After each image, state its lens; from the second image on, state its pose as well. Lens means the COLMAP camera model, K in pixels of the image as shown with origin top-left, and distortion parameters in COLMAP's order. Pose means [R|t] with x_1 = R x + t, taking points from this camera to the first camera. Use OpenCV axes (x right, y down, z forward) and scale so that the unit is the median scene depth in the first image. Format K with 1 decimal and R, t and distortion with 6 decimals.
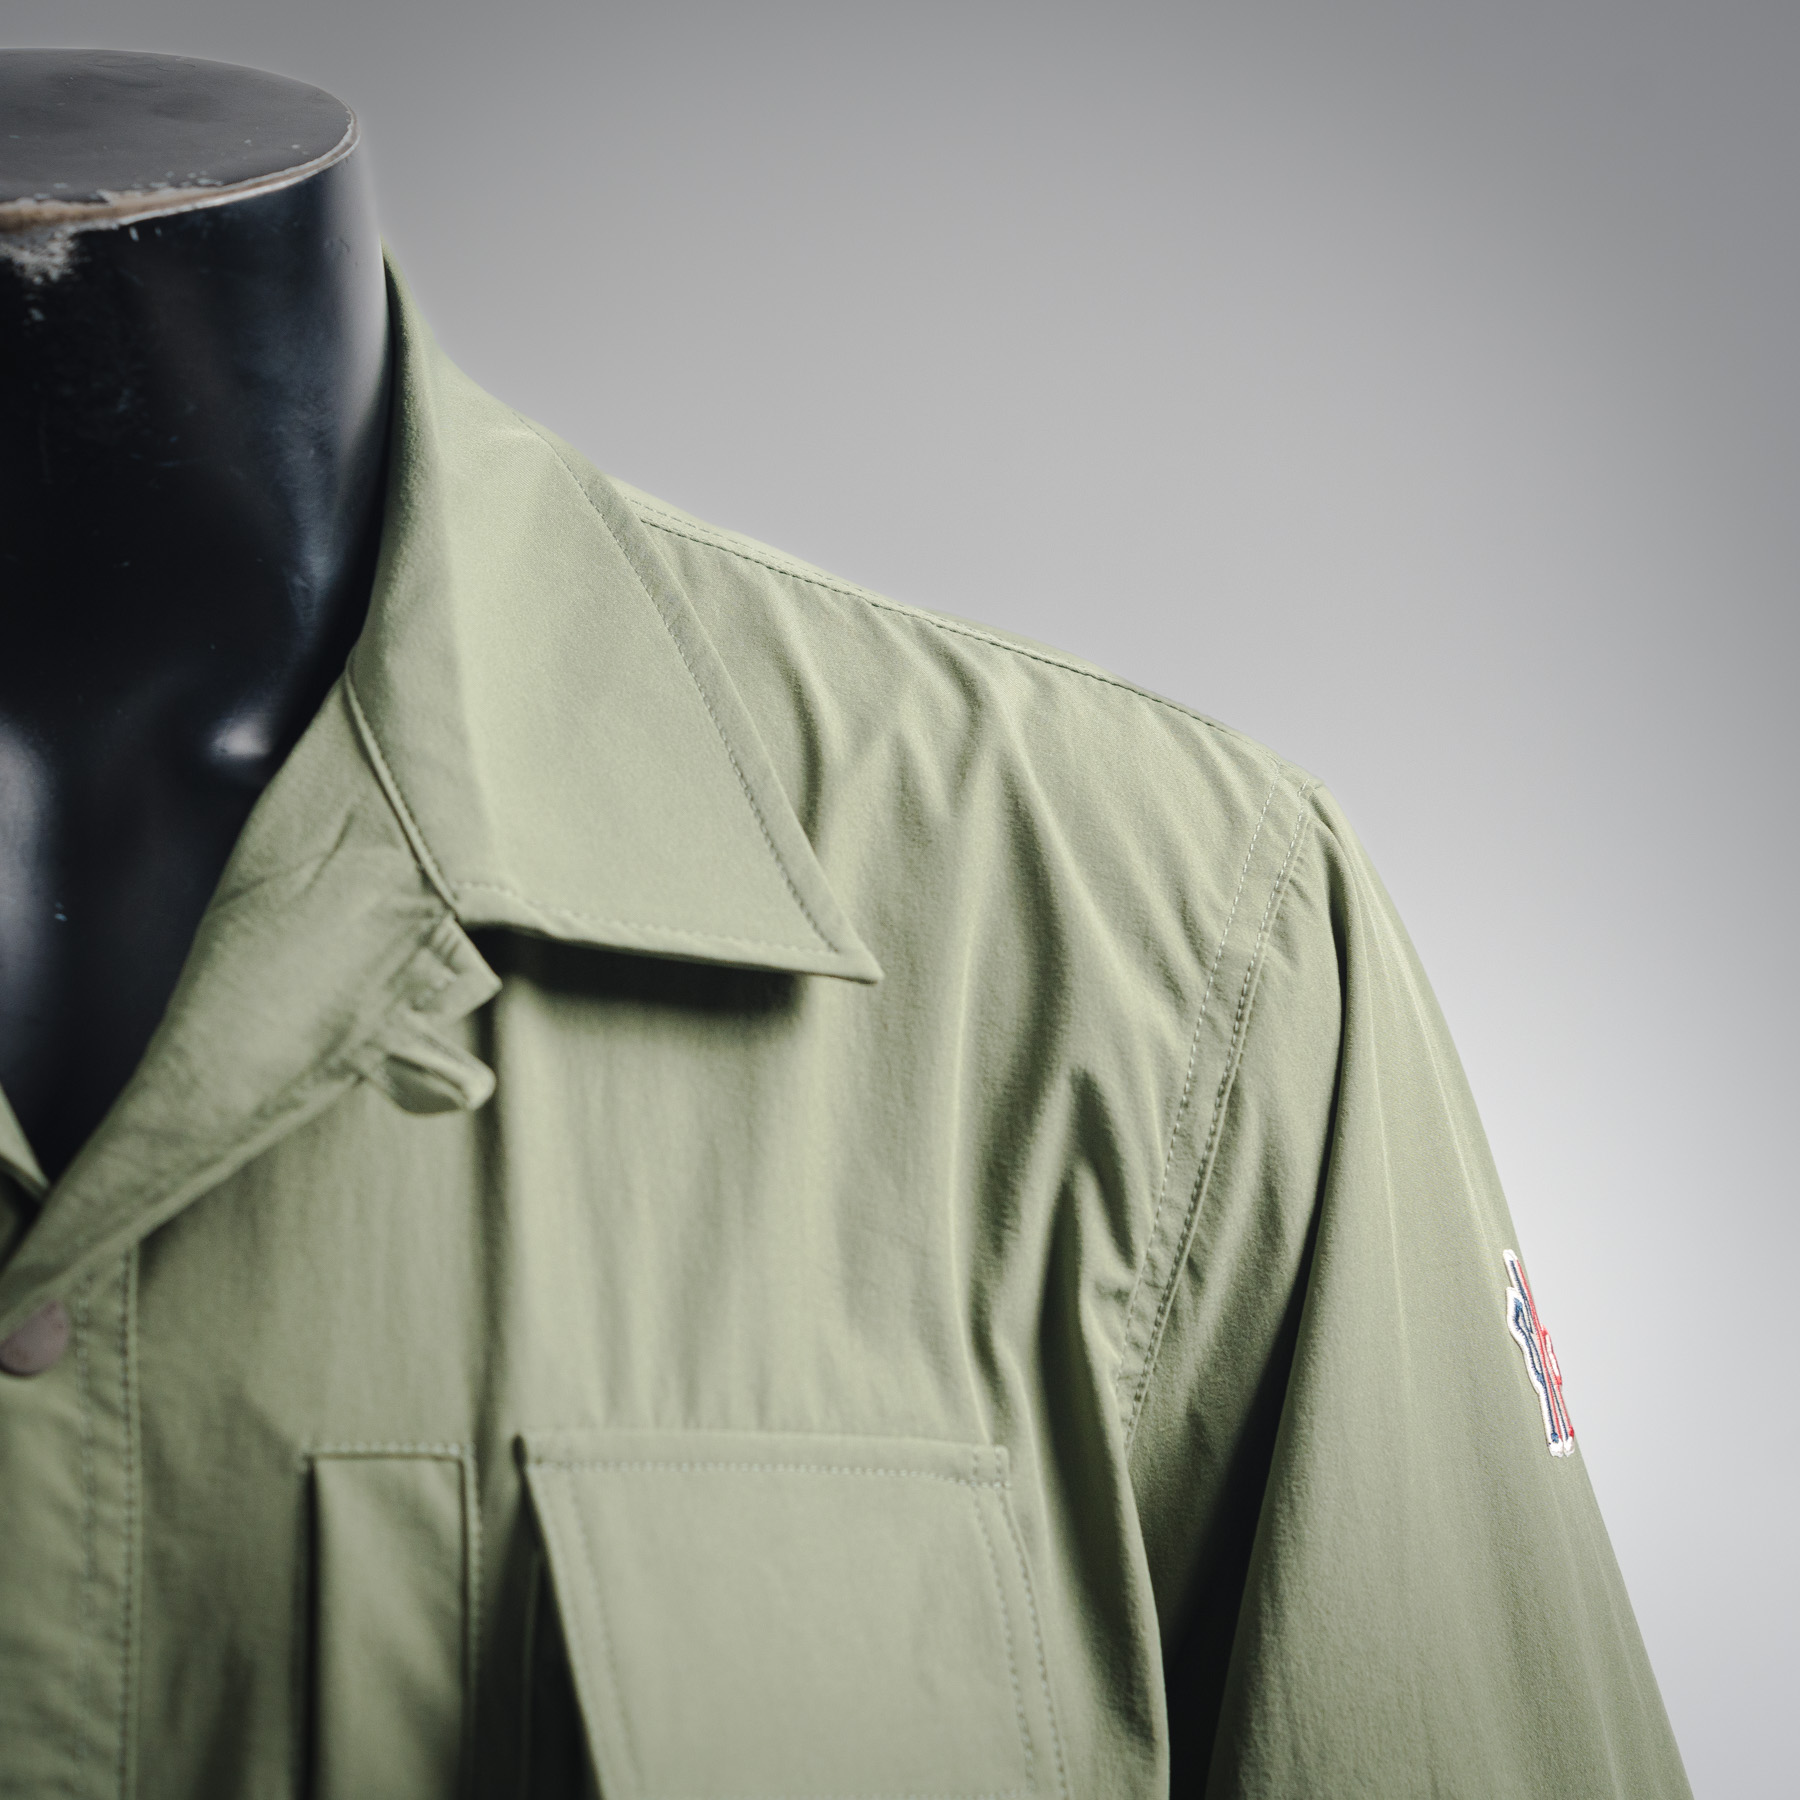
lens RADIAL K [[5668.7, 0, 906.7], [0, 5668.7, 887.4], [0, 0, 1]] dist [0.540530, 0.000000]
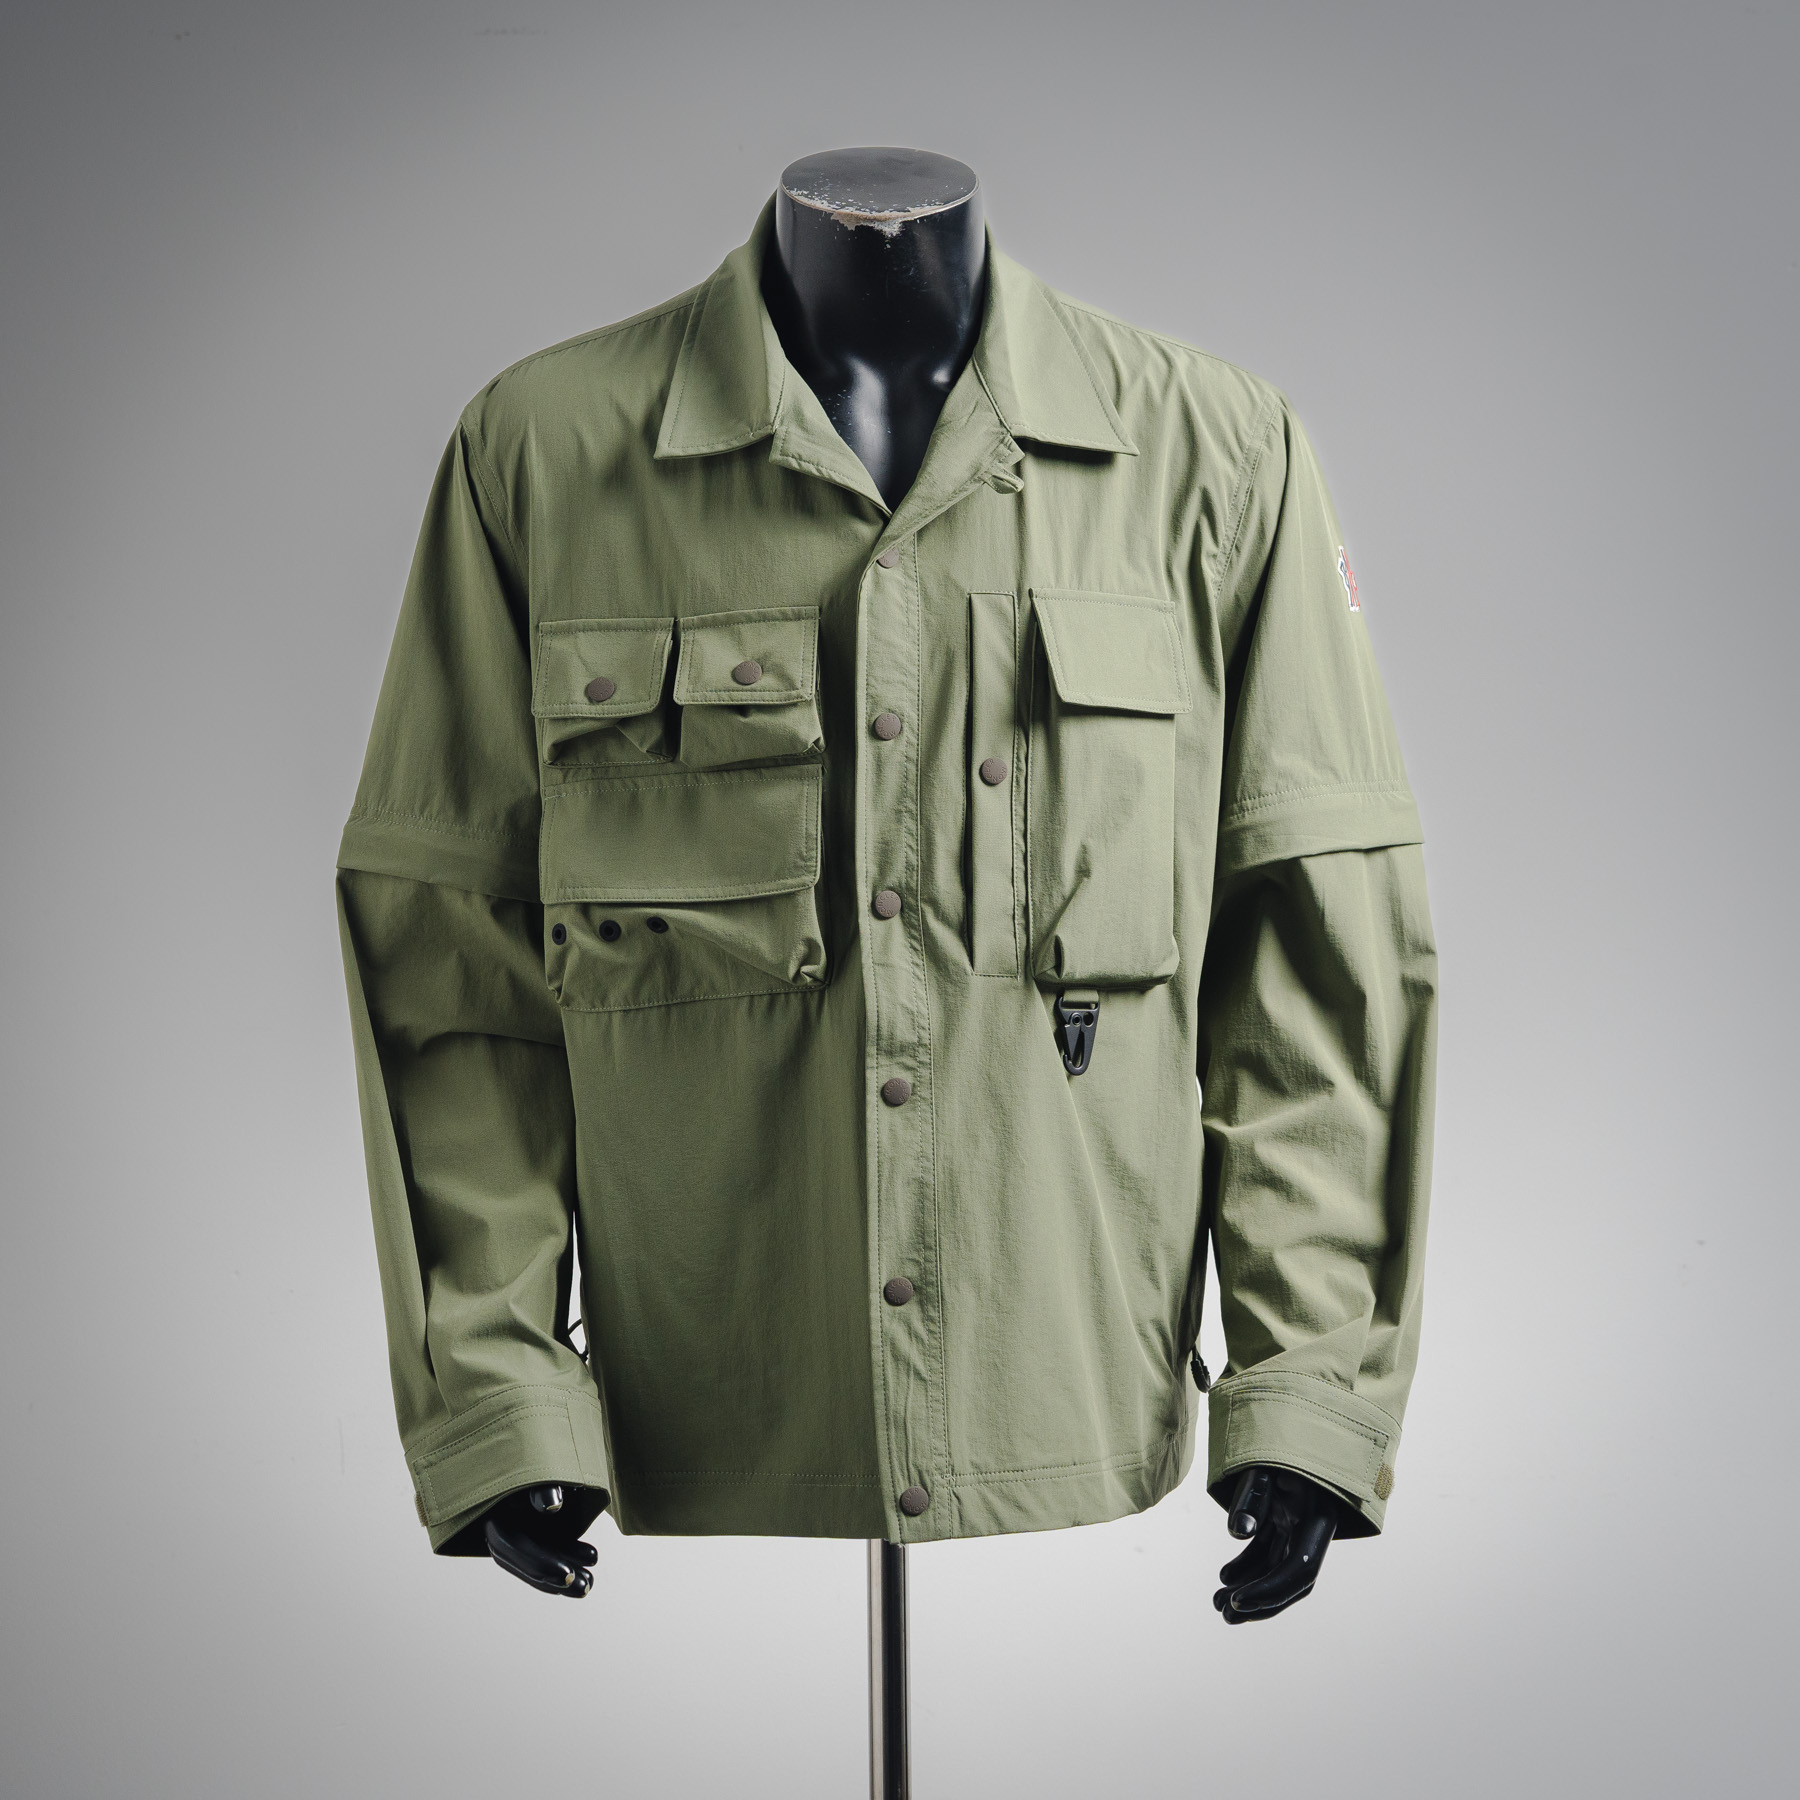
lens RADIAL K [[5668.7, 0, 895.0], [0, 5668.7, 902.1], [0, 0, 1]] dist [0.540530, 0.000000]
pose [[0.999288, 0.012822, -0.035478, -0.025171], [-0.009991, 0.996837, 0.078845, 0.015964], [0.036376, -0.078435, 0.996255, -2.217113]]
